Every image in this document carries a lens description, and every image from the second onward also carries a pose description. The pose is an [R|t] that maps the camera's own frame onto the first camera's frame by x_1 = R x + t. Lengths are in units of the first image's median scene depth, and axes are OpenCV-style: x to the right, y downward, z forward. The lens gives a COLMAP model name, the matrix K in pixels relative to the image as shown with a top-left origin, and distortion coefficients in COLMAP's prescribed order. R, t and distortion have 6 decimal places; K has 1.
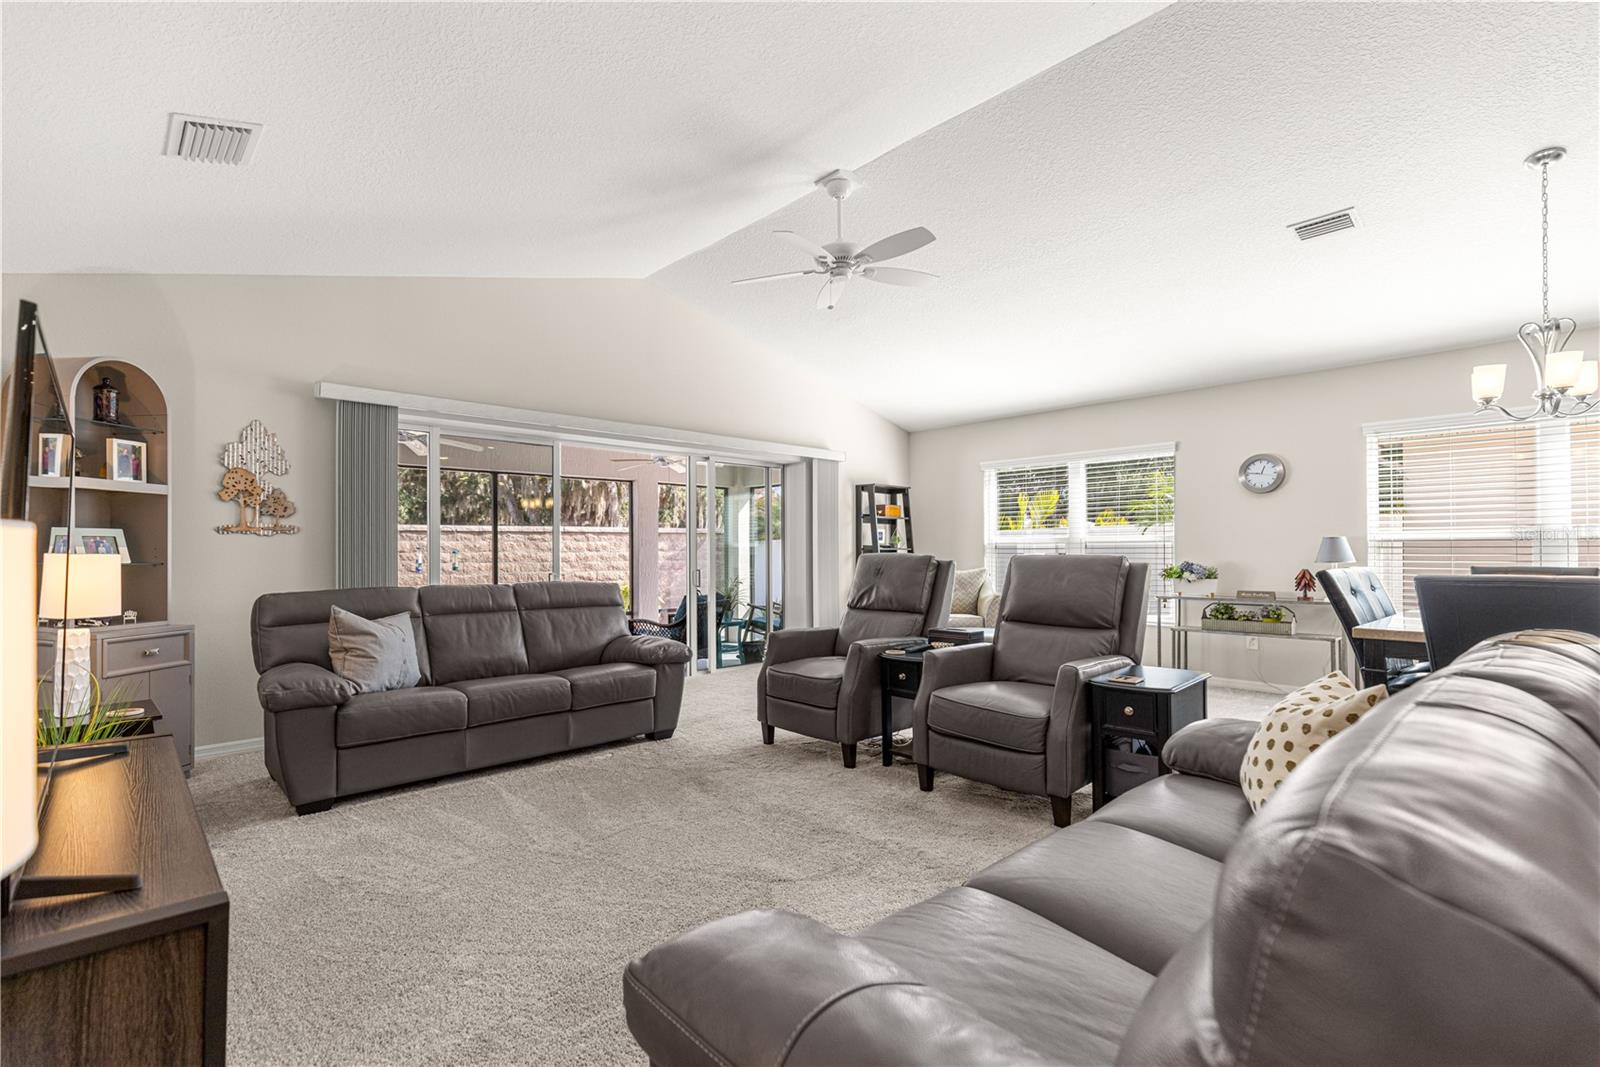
lens RADIAL K [[732.7, 0, 799.6], [0, 732.7, 543.7], [0, 0, 1]] dist [0.016814, -0.000329]
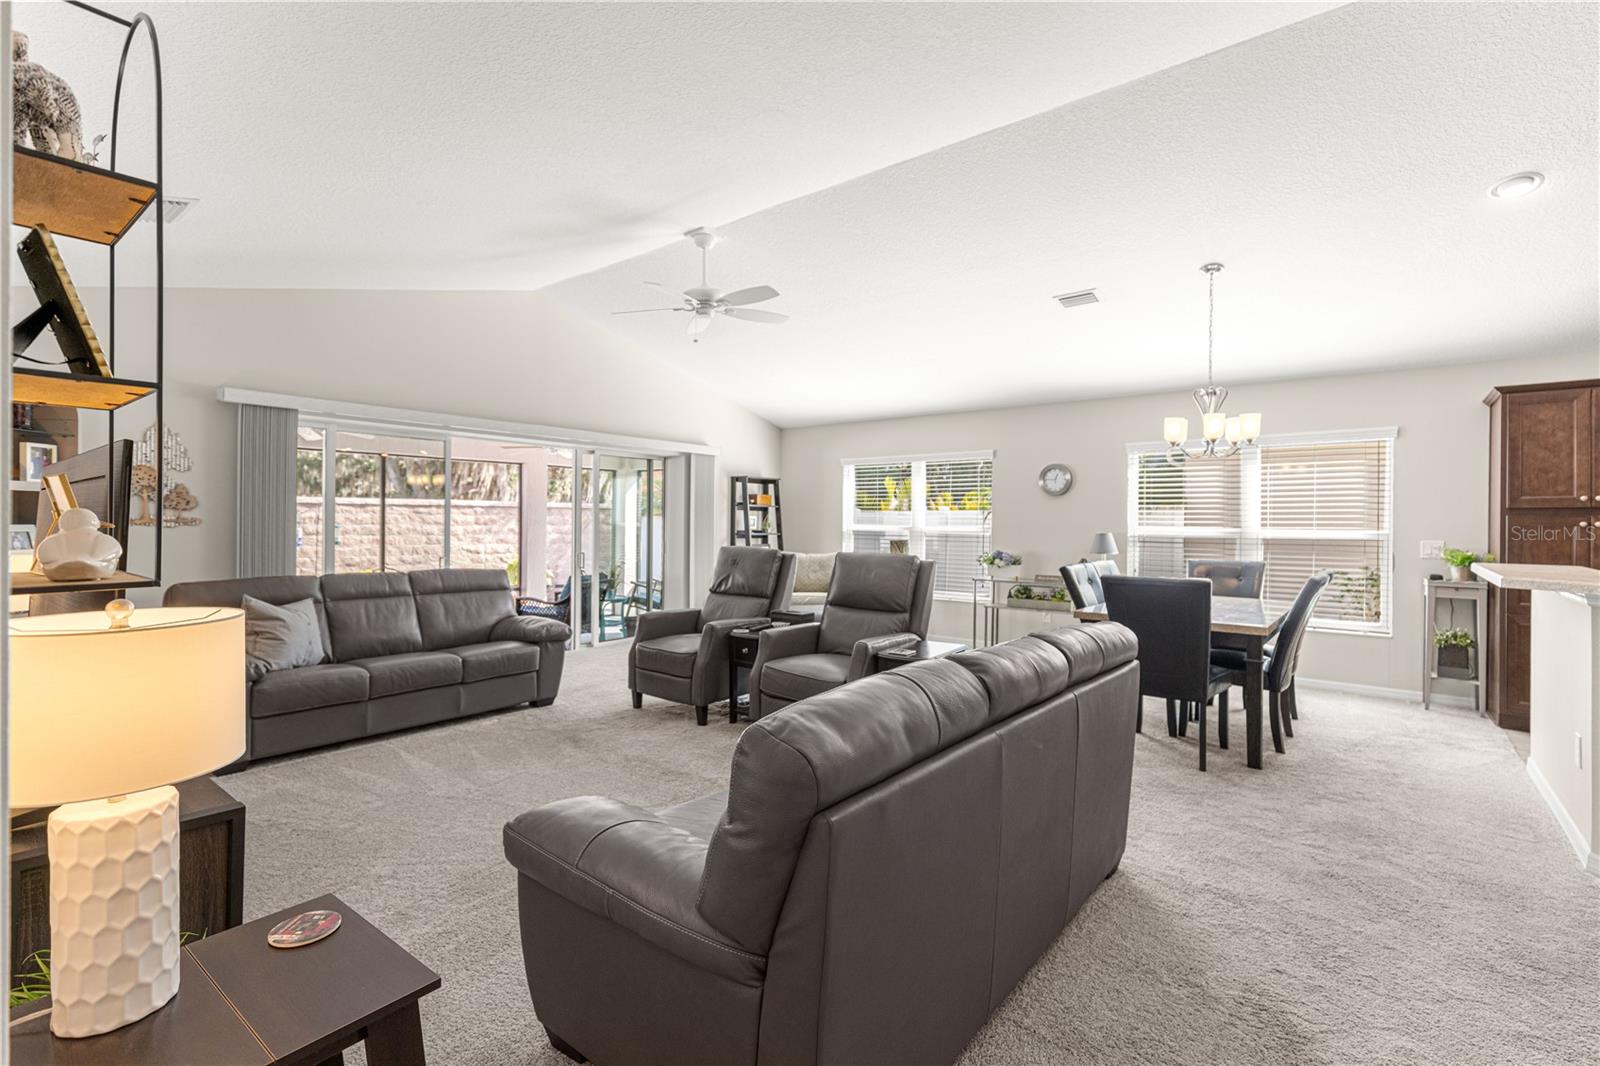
lens RADIAL K [[722.4, 0, 796.7], [0, 722.4, 519.7], [0, 0, 1]] dist [0.007946, -0.000262]
pose [[0.990491, 0.013298, 0.136936, 0.048089], [-0.014436, 0.999869, 0.007323, -0.042799], [-0.136821, -0.009231, 0.990553, -0.185767]]
